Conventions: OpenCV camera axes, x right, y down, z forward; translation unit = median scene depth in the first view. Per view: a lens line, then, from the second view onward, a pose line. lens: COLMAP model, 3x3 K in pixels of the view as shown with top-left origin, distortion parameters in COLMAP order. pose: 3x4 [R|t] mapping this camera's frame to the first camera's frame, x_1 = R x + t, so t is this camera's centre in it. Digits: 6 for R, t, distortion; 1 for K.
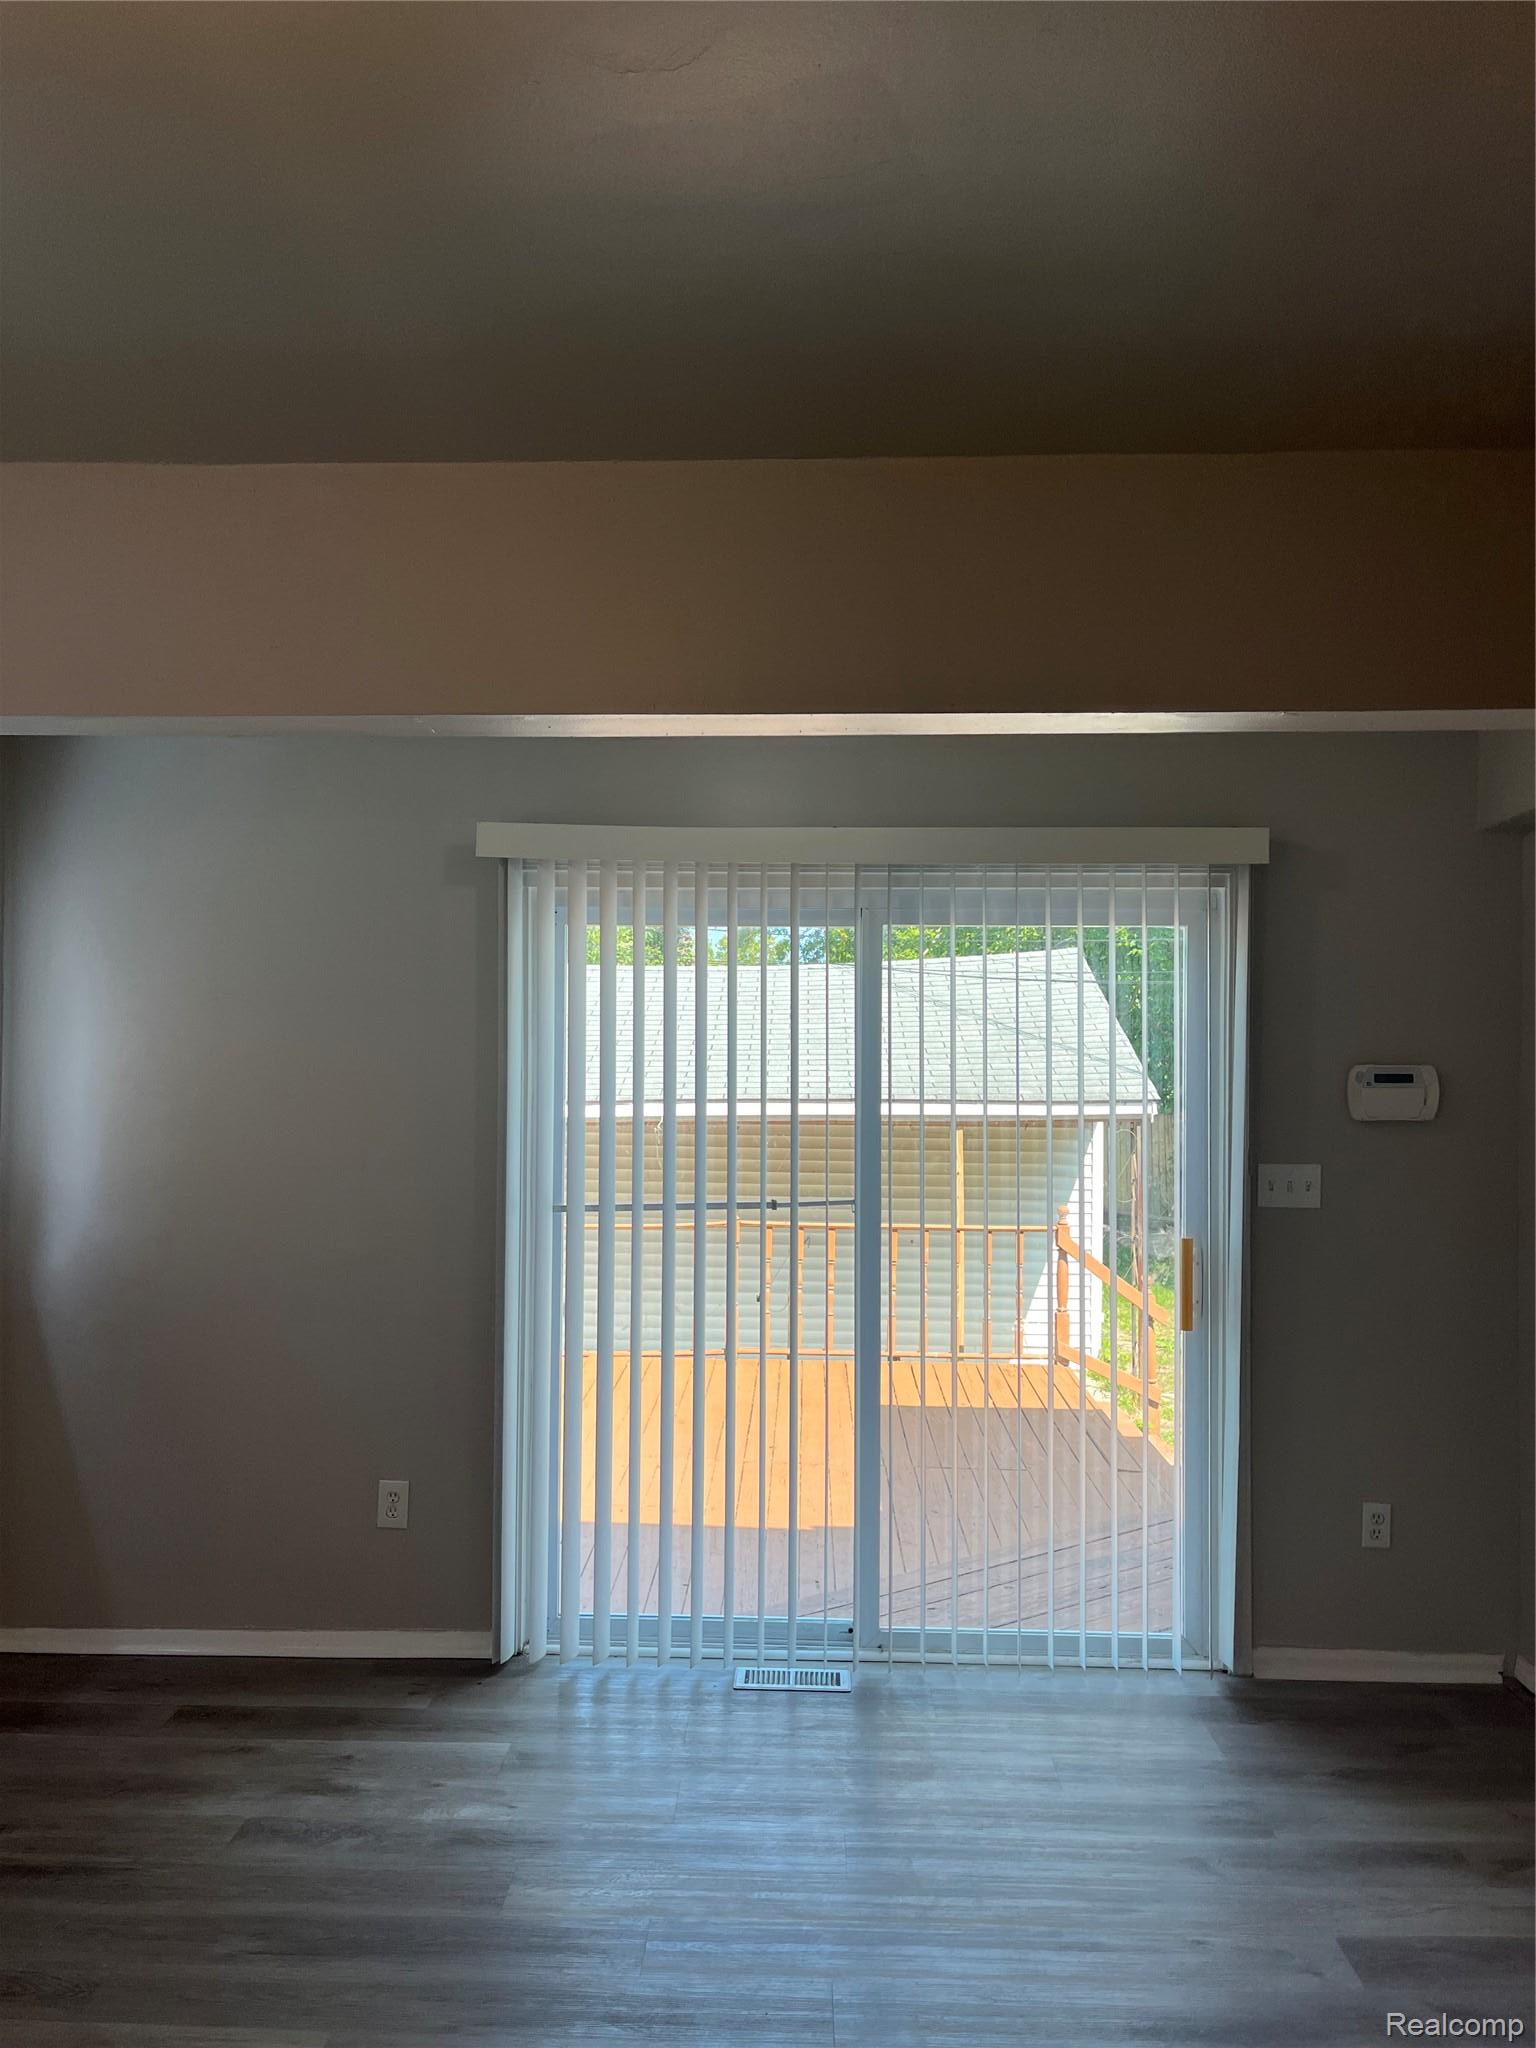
lens RADIAL K [[1541.0, 0, 775.5], [0, 1541.0, 1015.1], [0, 0, 1]] dist [0.053270, -0.084432]
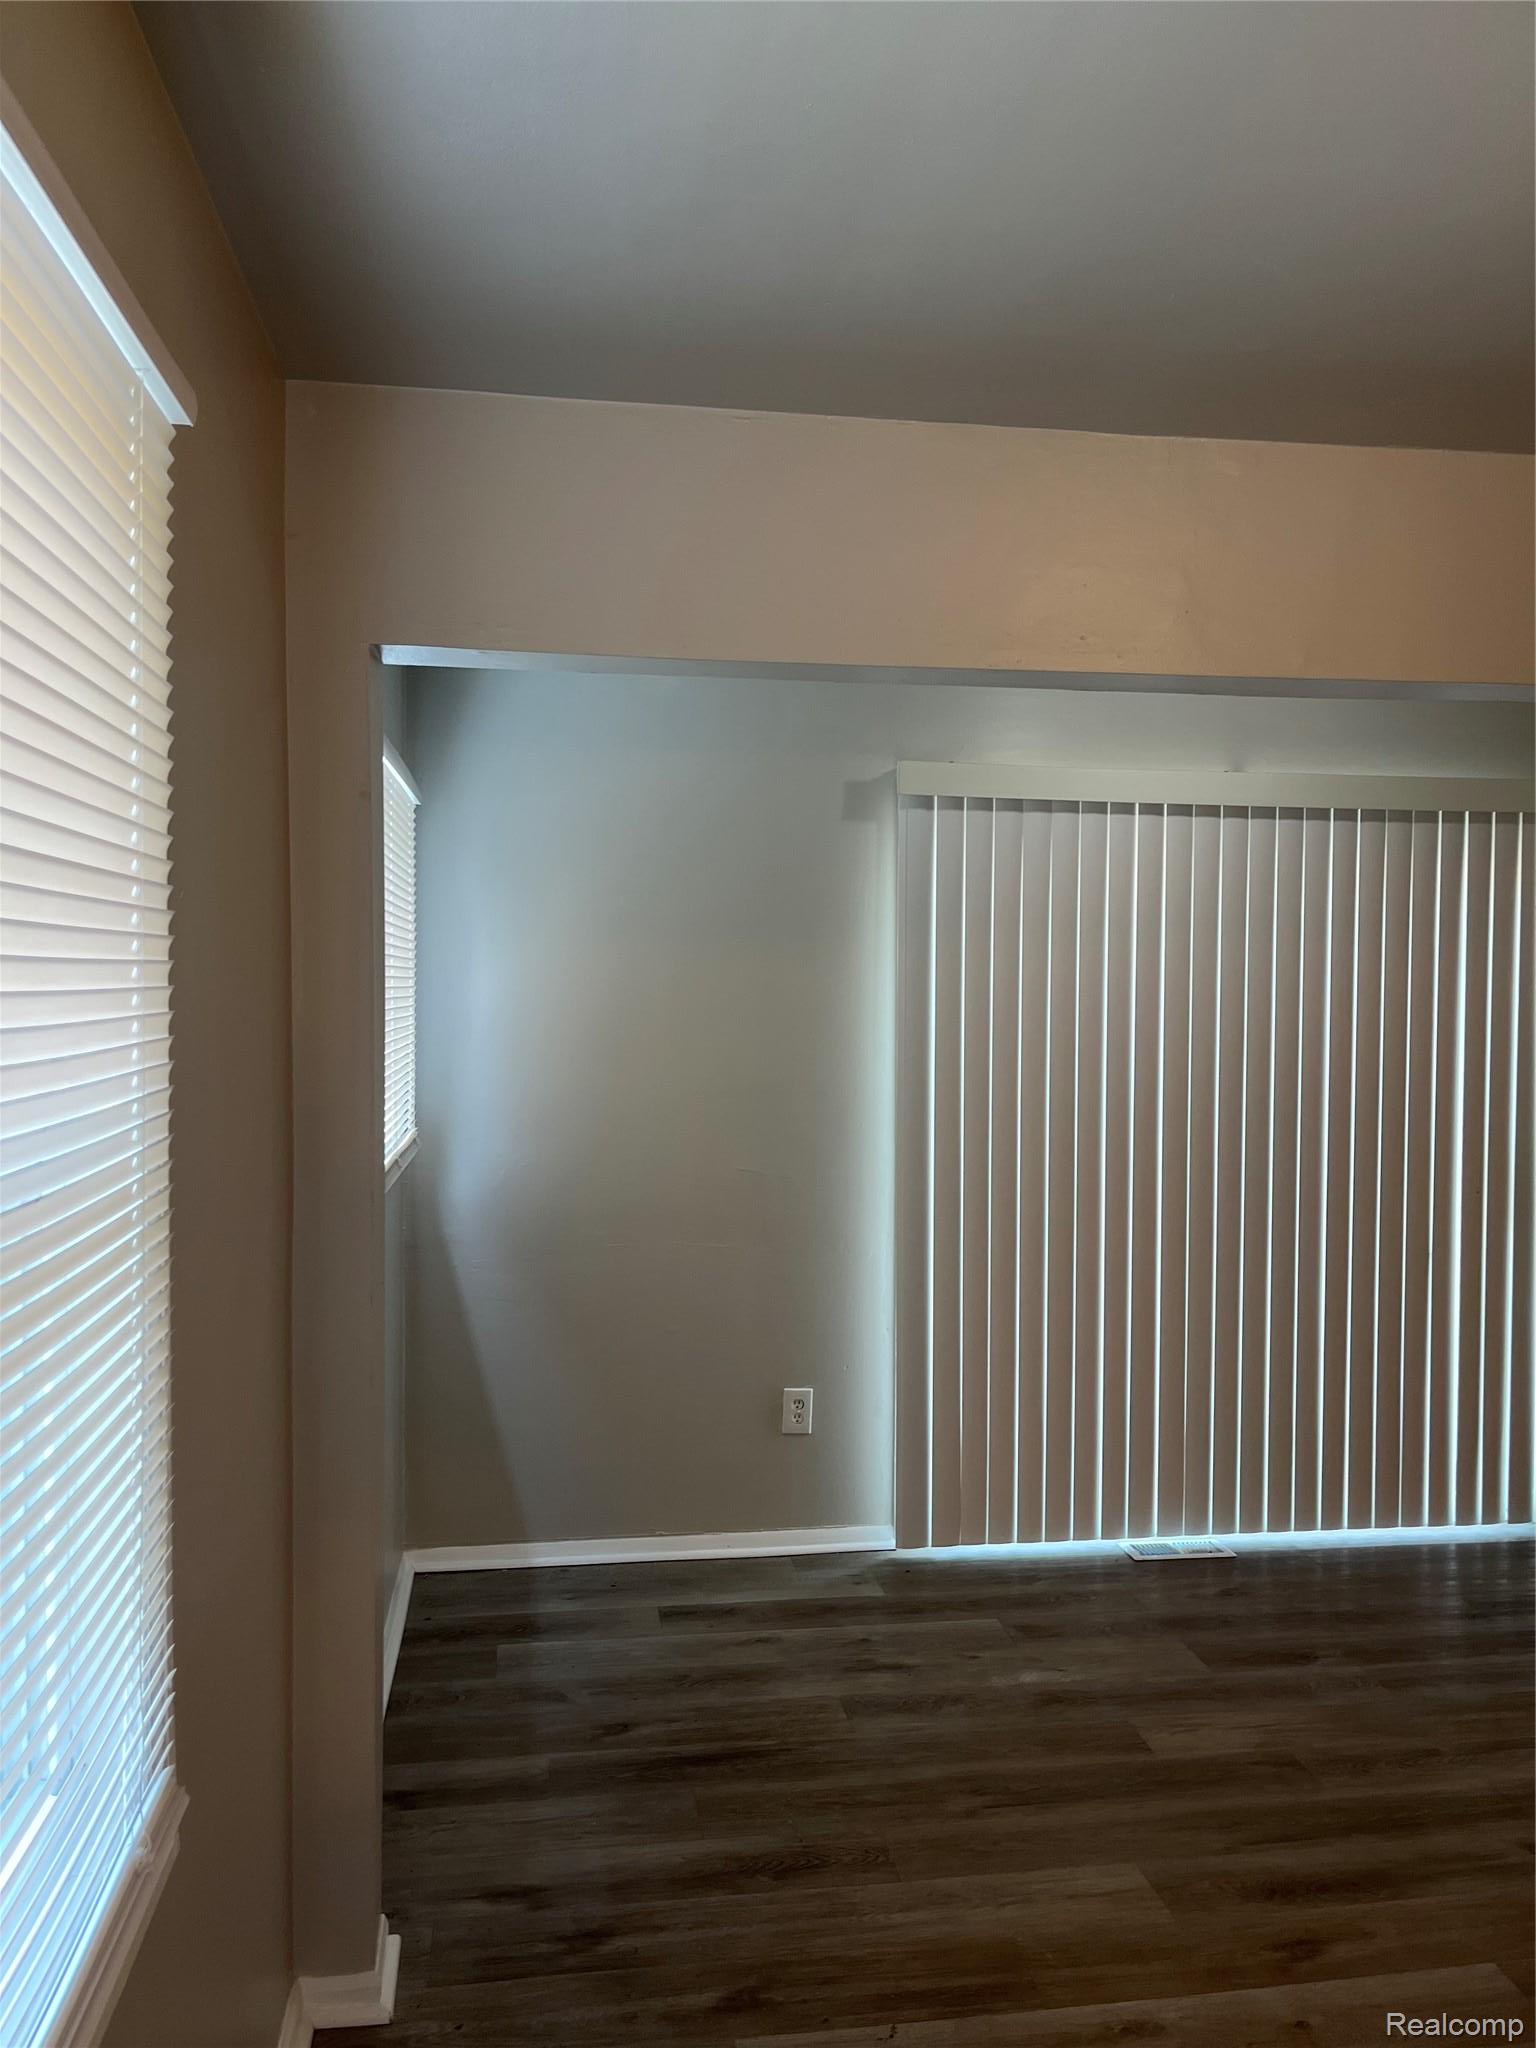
lens RADIAL K [[1541.0, 0, 762.3], [0, 1541.0, 1027.2], [0, 0, 1]] dist [0.053270, -0.084432]
pose [[0.987496, -0.009060, 0.157382, -0.540902], [-0.000166, 0.998287, 0.058513, -0.007476], [-0.157642, -0.057807, 0.985803, -0.020298]]
